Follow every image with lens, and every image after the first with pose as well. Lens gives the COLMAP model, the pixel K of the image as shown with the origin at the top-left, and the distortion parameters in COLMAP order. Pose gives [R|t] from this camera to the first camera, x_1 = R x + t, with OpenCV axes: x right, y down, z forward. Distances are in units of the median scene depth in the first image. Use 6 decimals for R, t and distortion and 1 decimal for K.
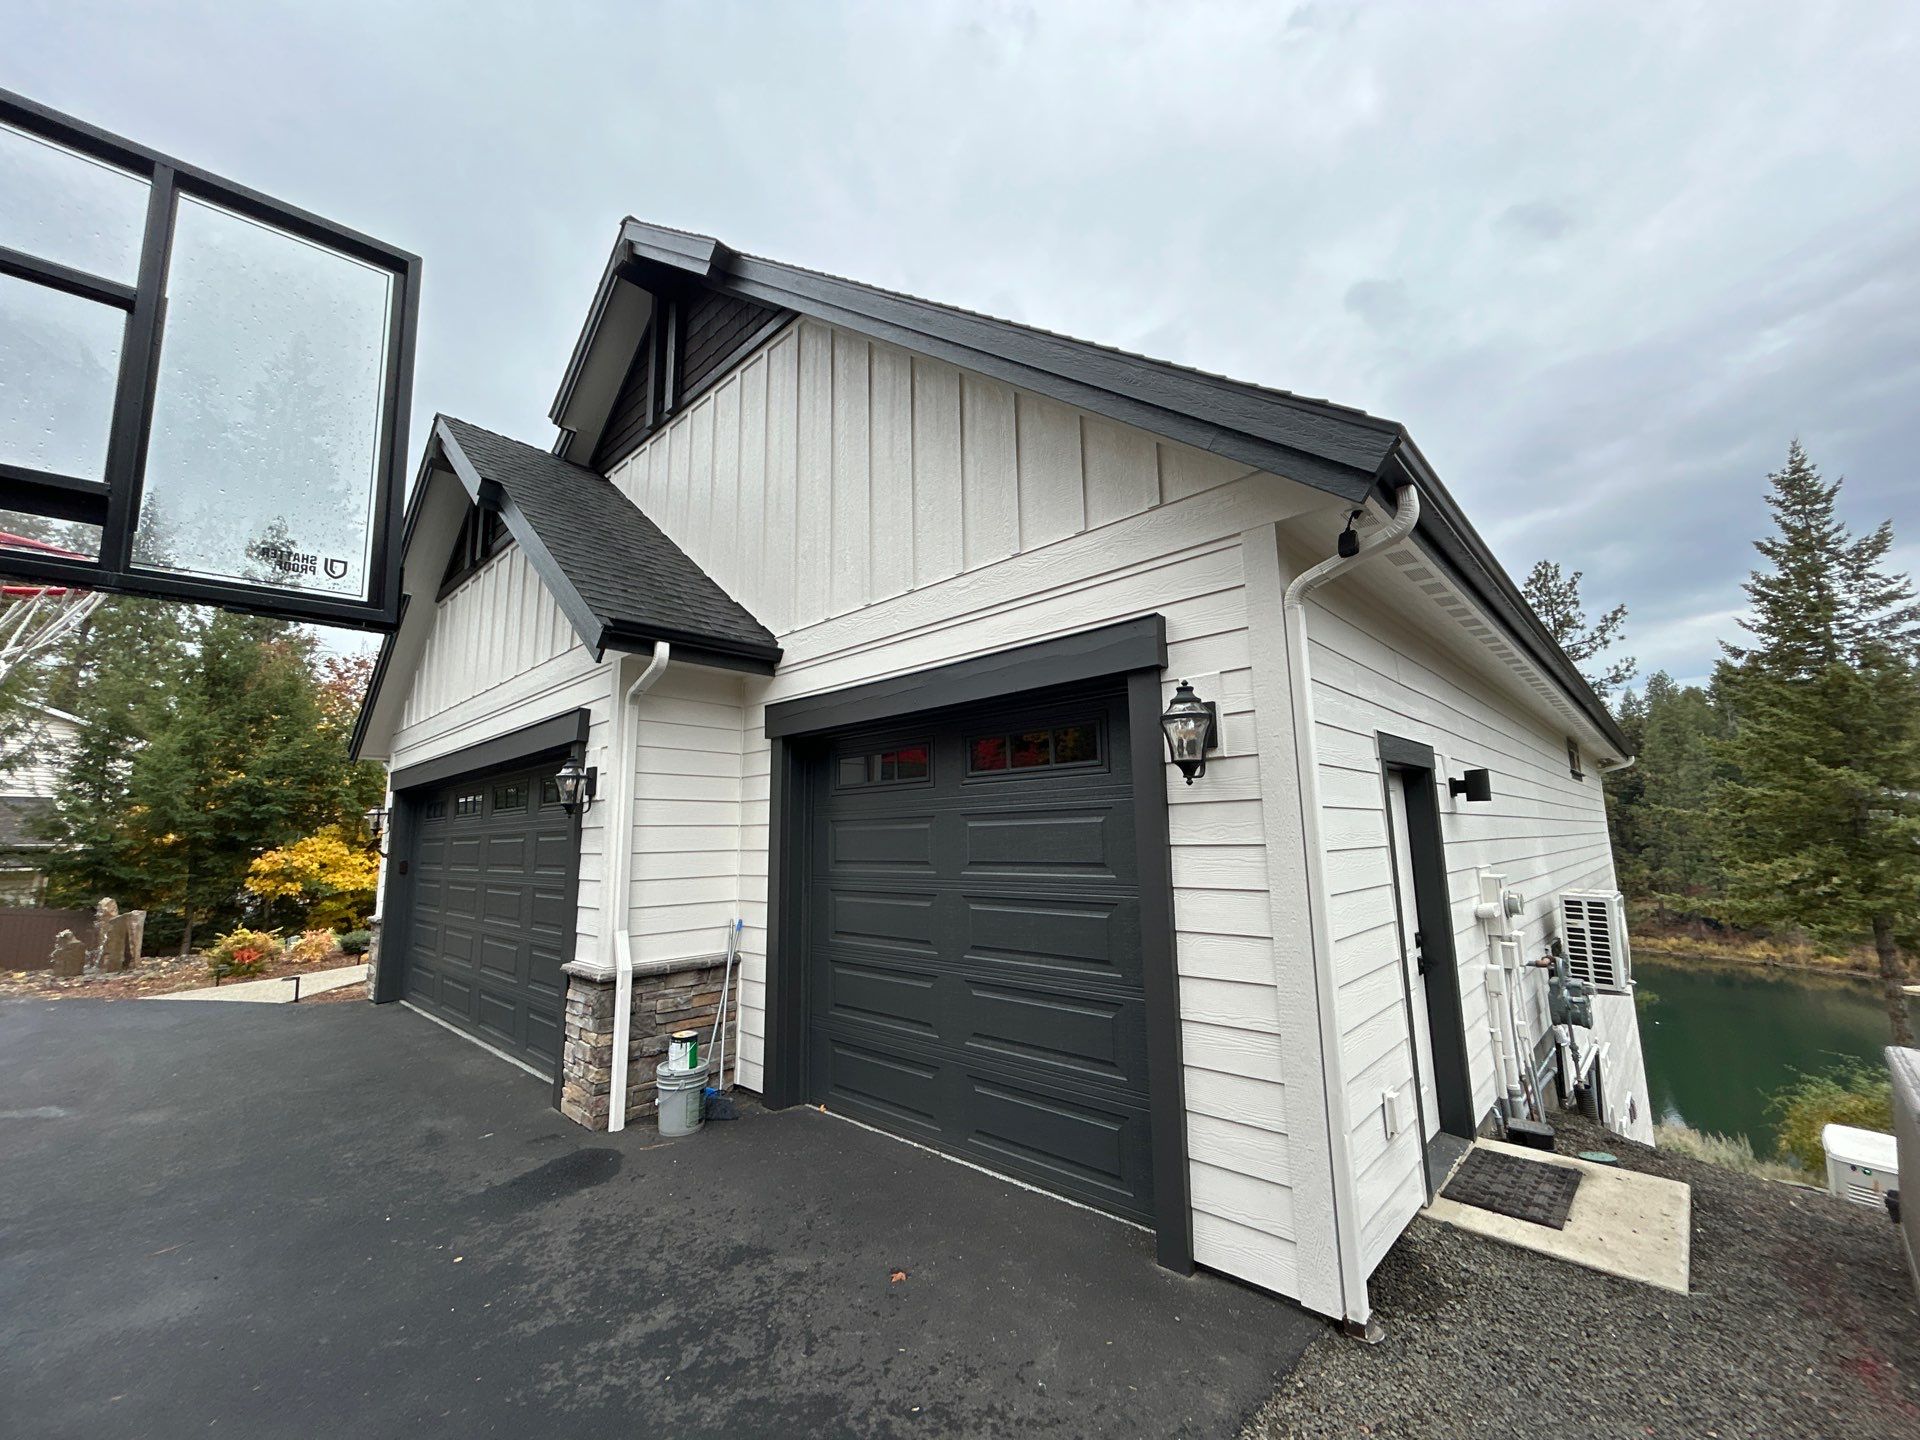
lens RADIAL K [[768.1, 0, 960.0], [0, 768.1, 720.0], [0, 0, 1]] dist [0.000121, -0.000285]
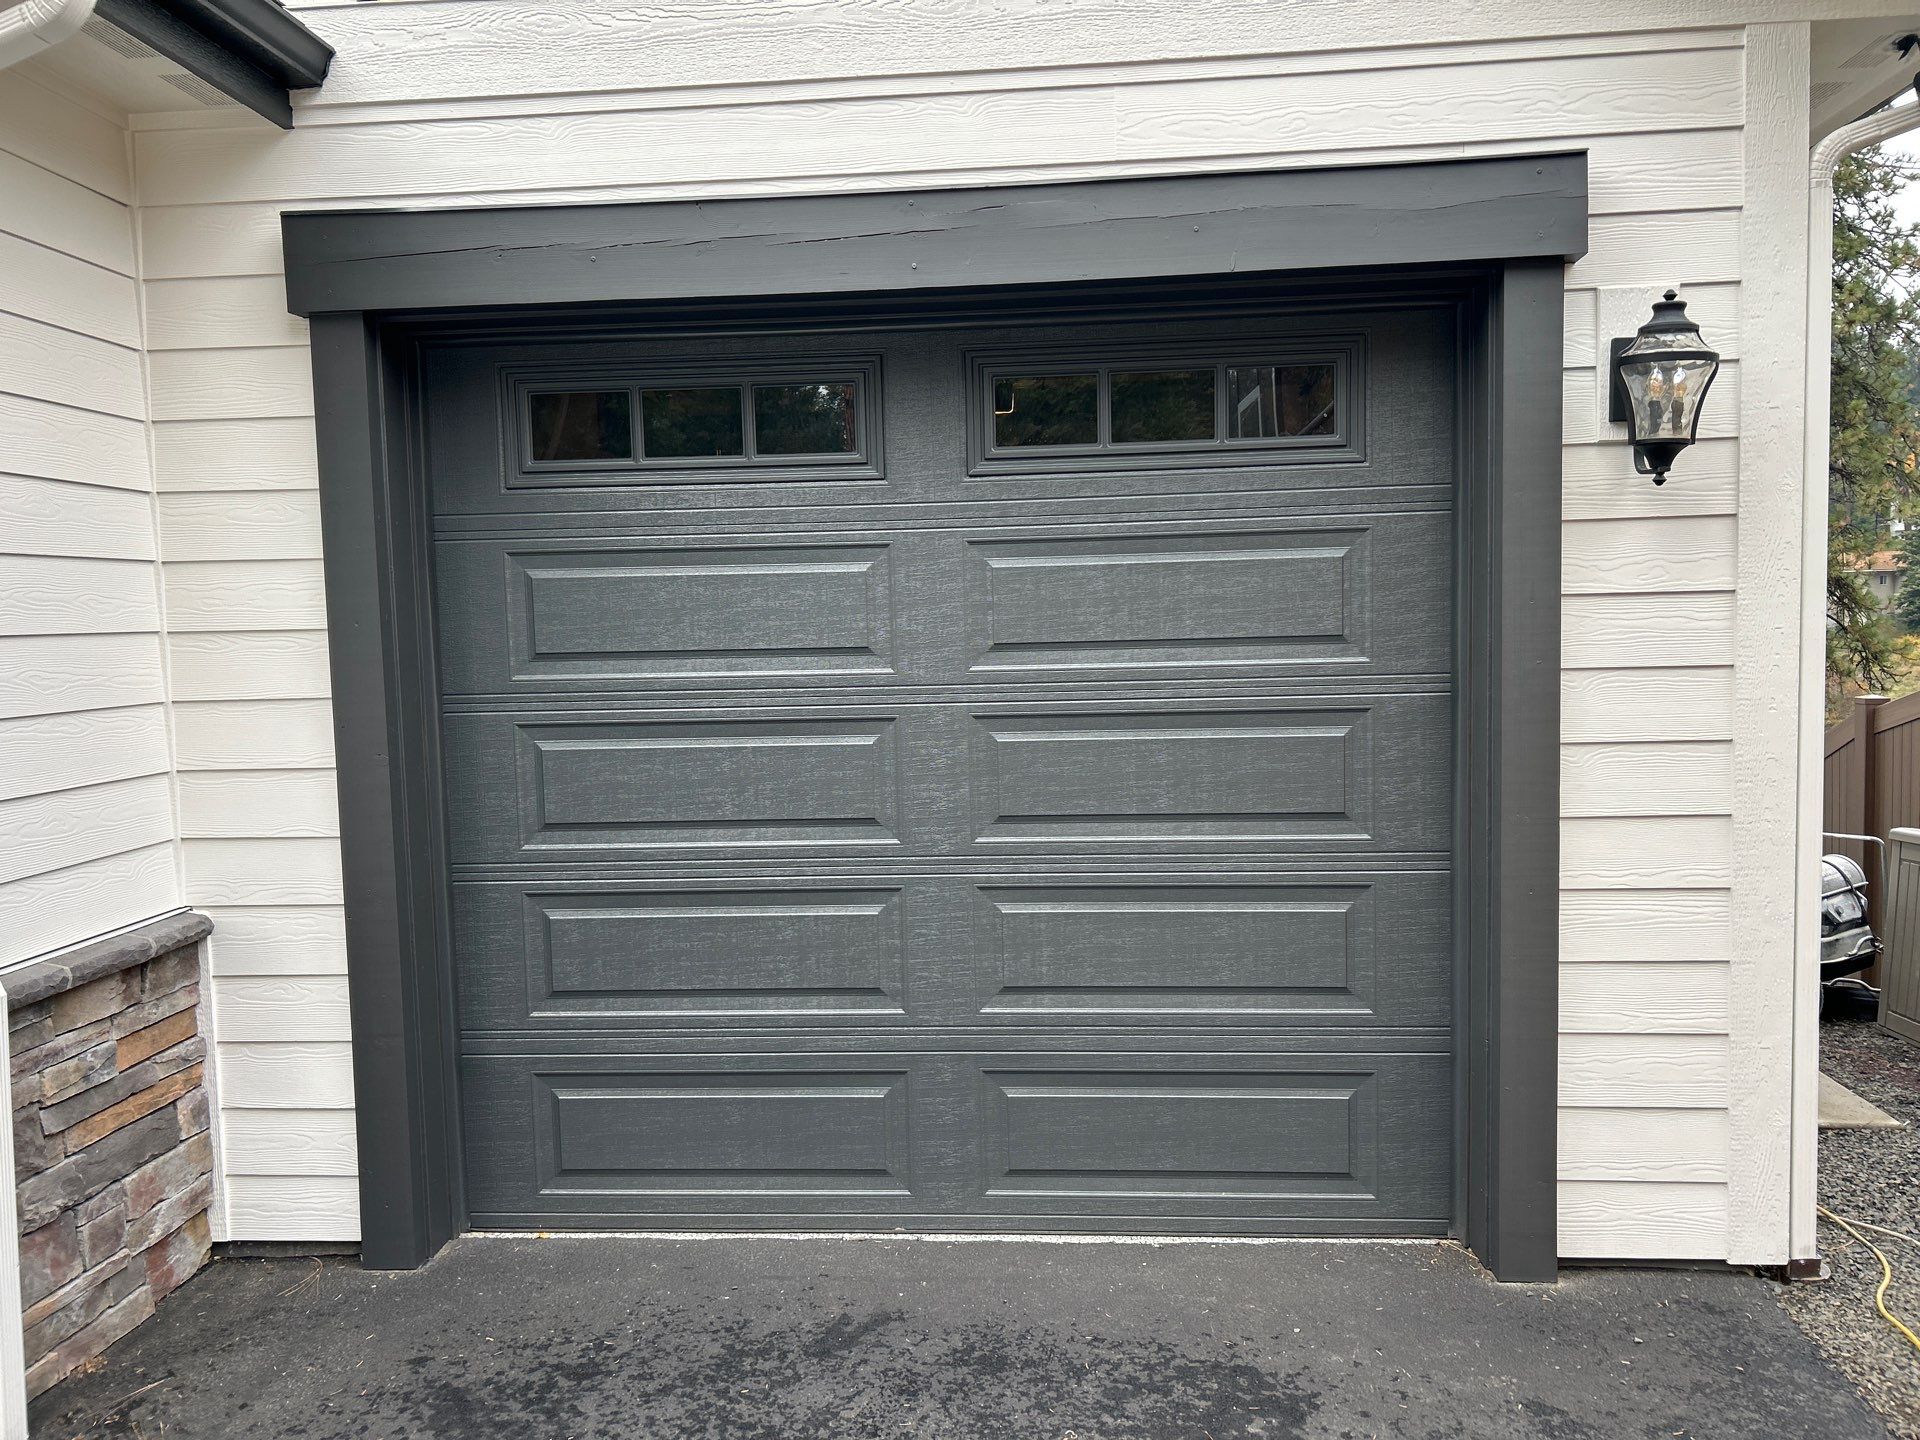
lens RADIAL K [[1467.2, 0, 960.4], [0, 1467.2, 731.4], [0, 0, 1]] dist [0.047005, -0.044855]
pose [[0.778064, -0.050664, 0.626139, -0.570709], [-0.085569, 0.978904, 0.185539, 0.075751], [-0.622330, -0.197939, 0.757314, 0.338773]]
